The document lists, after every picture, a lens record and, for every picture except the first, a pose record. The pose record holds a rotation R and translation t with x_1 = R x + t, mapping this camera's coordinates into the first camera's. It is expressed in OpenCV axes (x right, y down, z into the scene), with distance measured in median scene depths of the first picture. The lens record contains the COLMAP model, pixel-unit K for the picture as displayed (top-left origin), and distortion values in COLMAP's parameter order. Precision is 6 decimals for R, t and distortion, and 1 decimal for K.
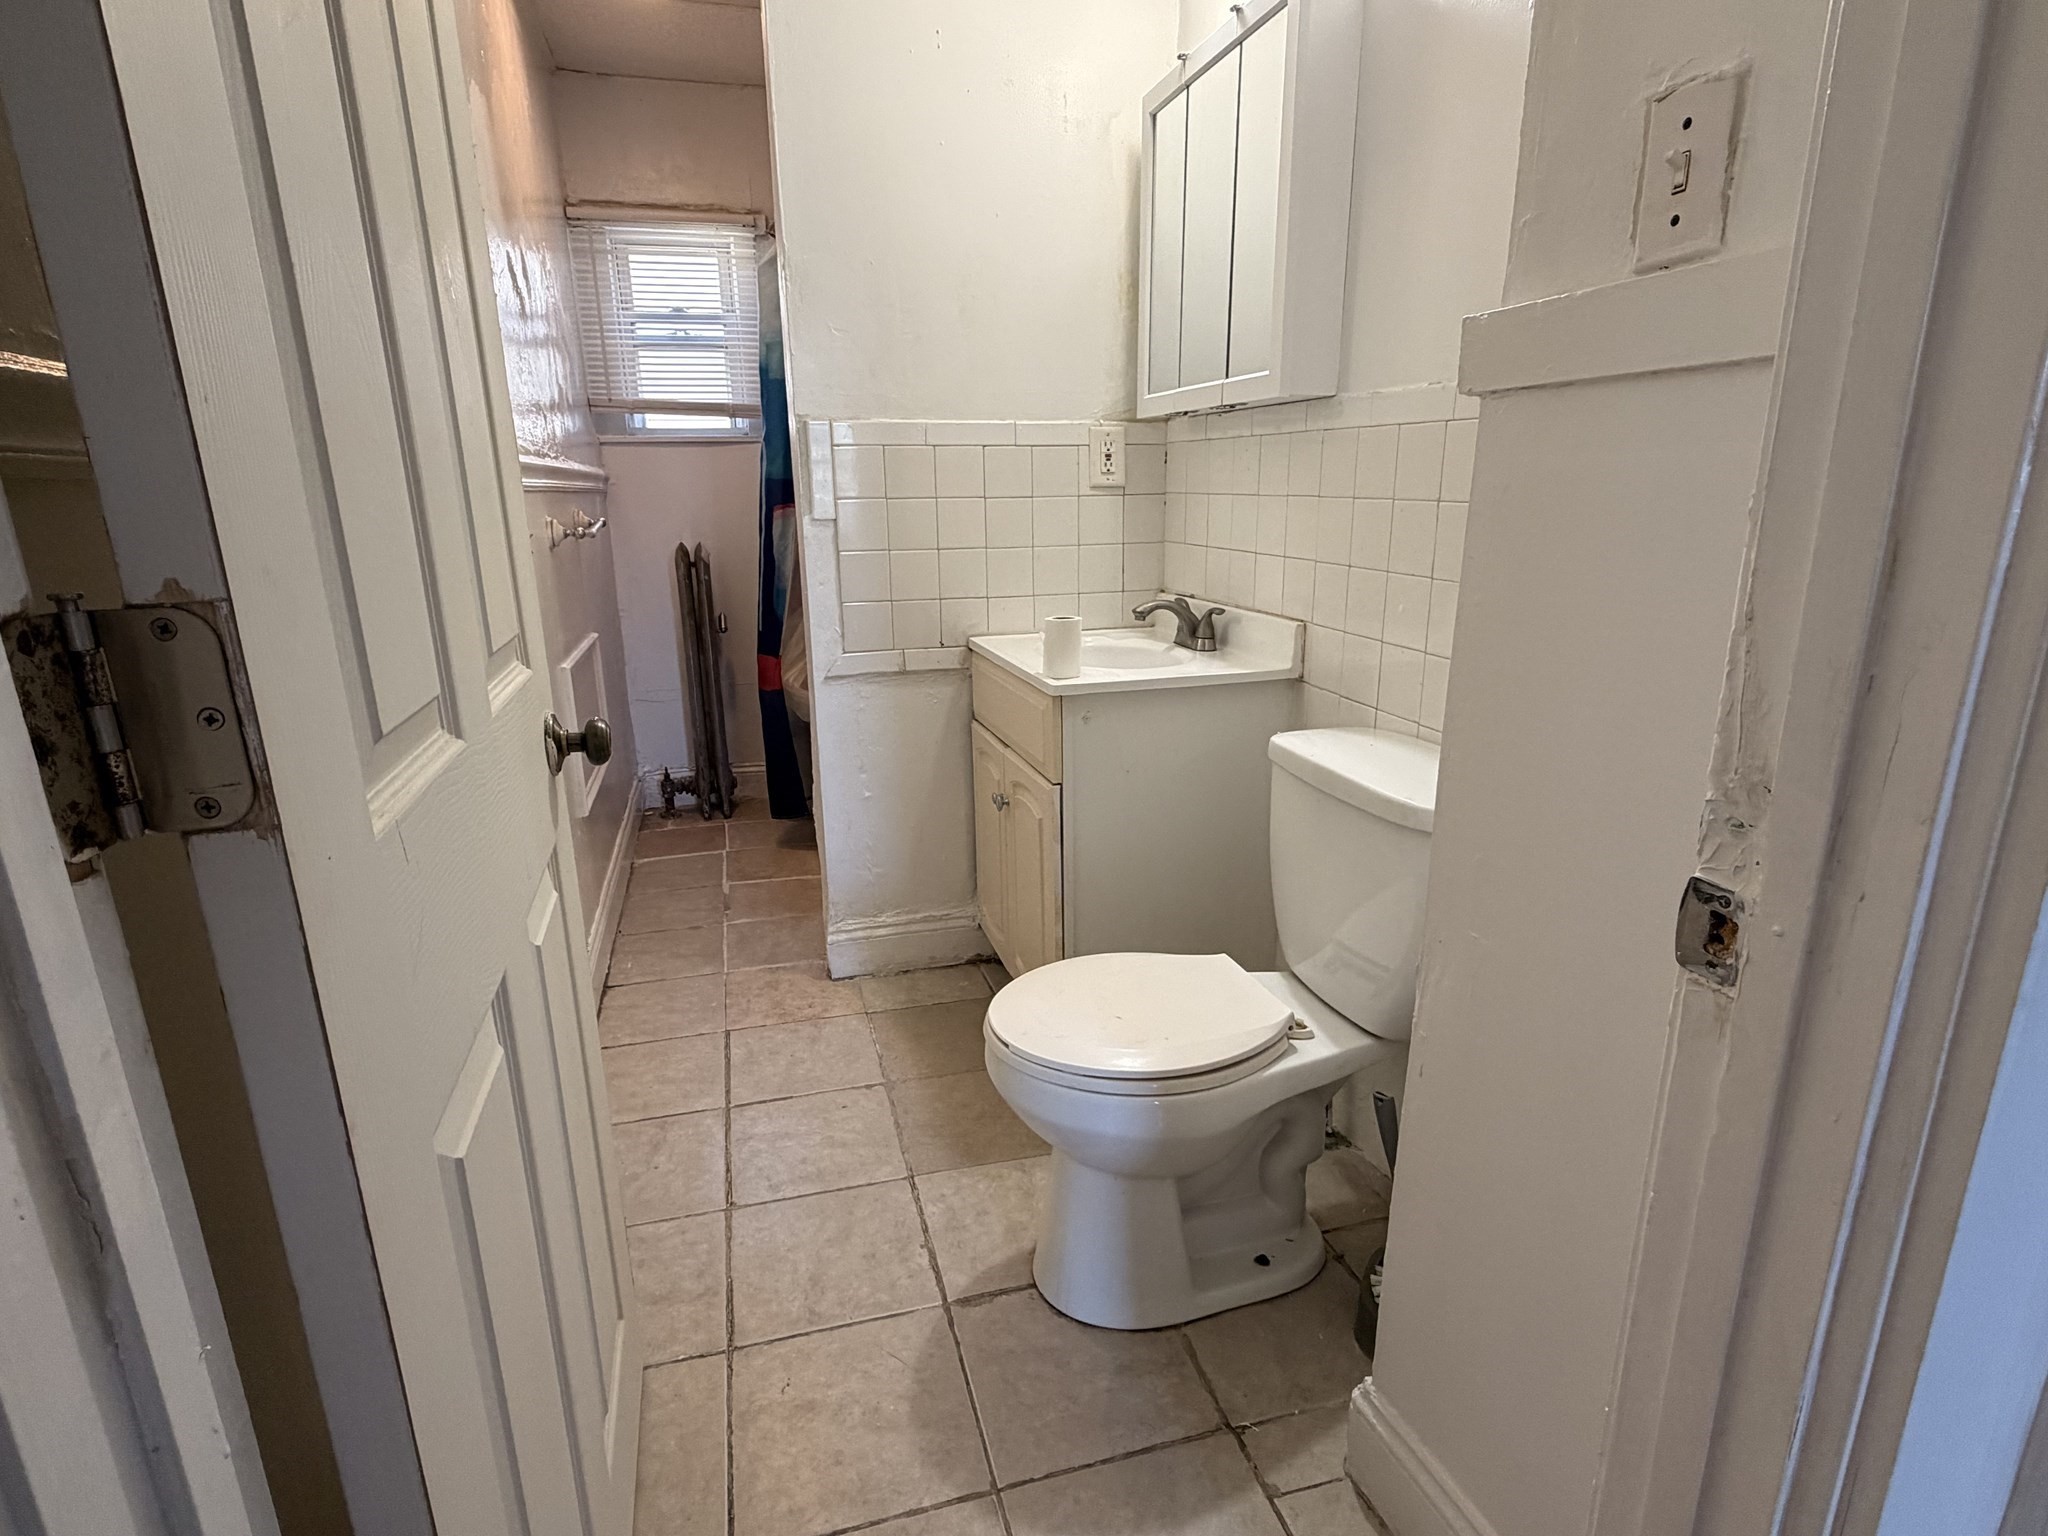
lens RADIAL K [[1044.9, 0, 1014.9], [0, 1044.9, 764.1], [0, 0, 1]] dist [0.004054, 0.000938]
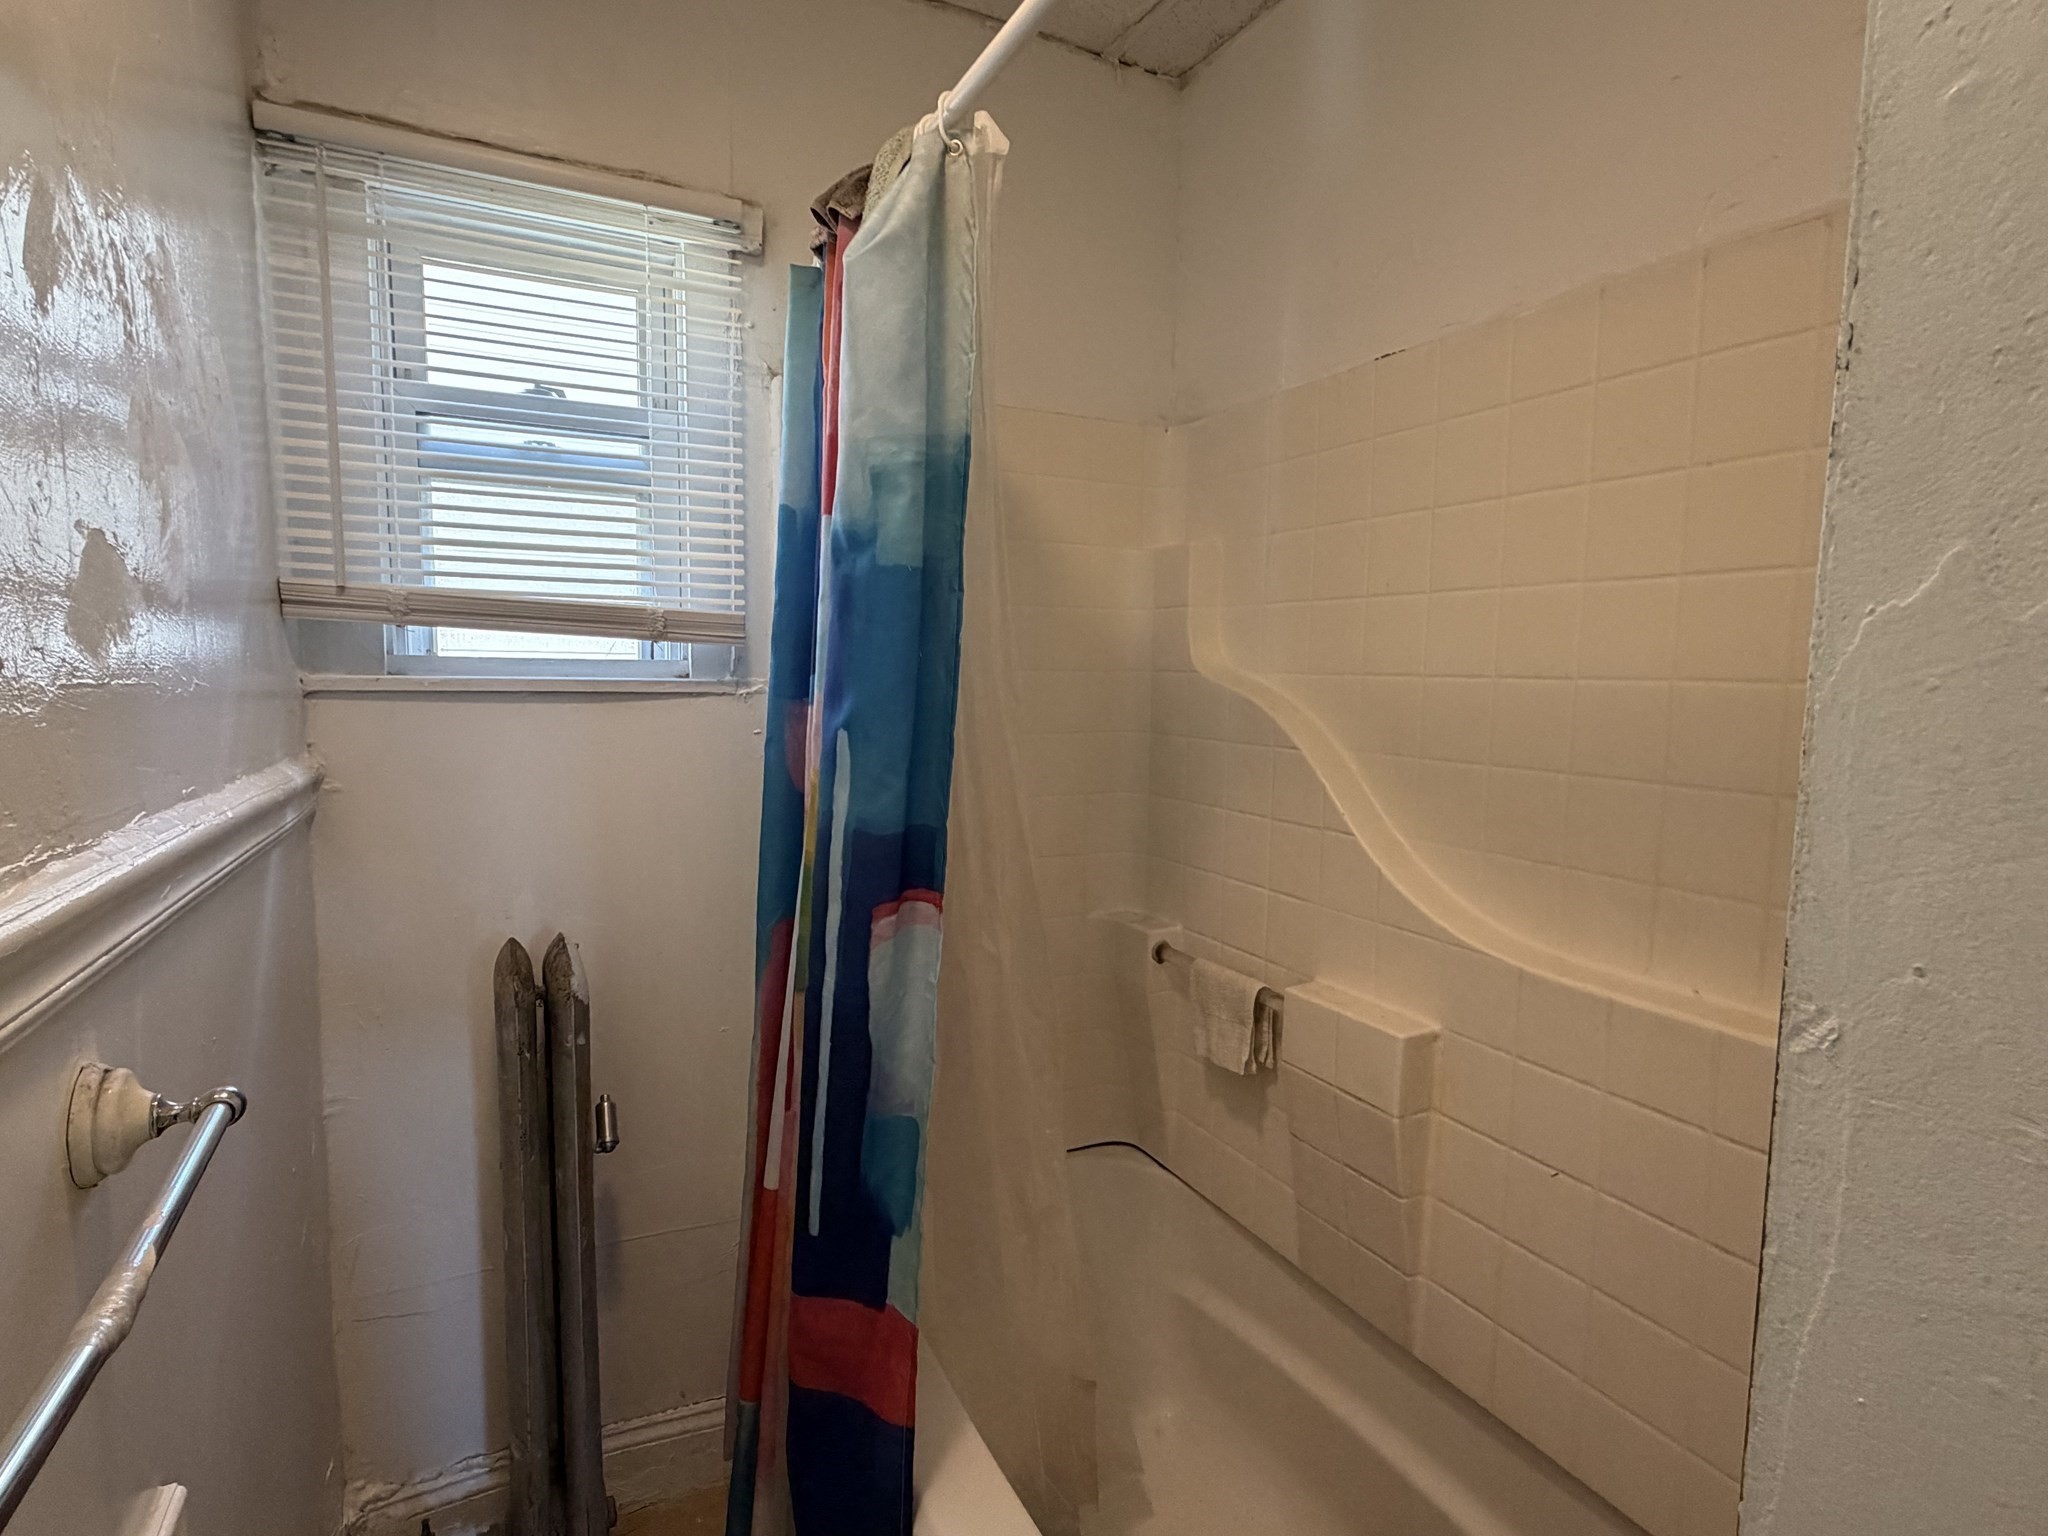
lens RADIAL K [[1044.9, 0, 1028.8], [0, 1044.9, 777.2], [0, 0, 1]] dist [0.004054, 0.000938]
pose [[0.980643, 0.007164, 0.195674, -0.212306], [0.030921, 0.981125, -0.190885, -0.197121], [-0.193348, 0.193240, 0.961912, 0.590210]]
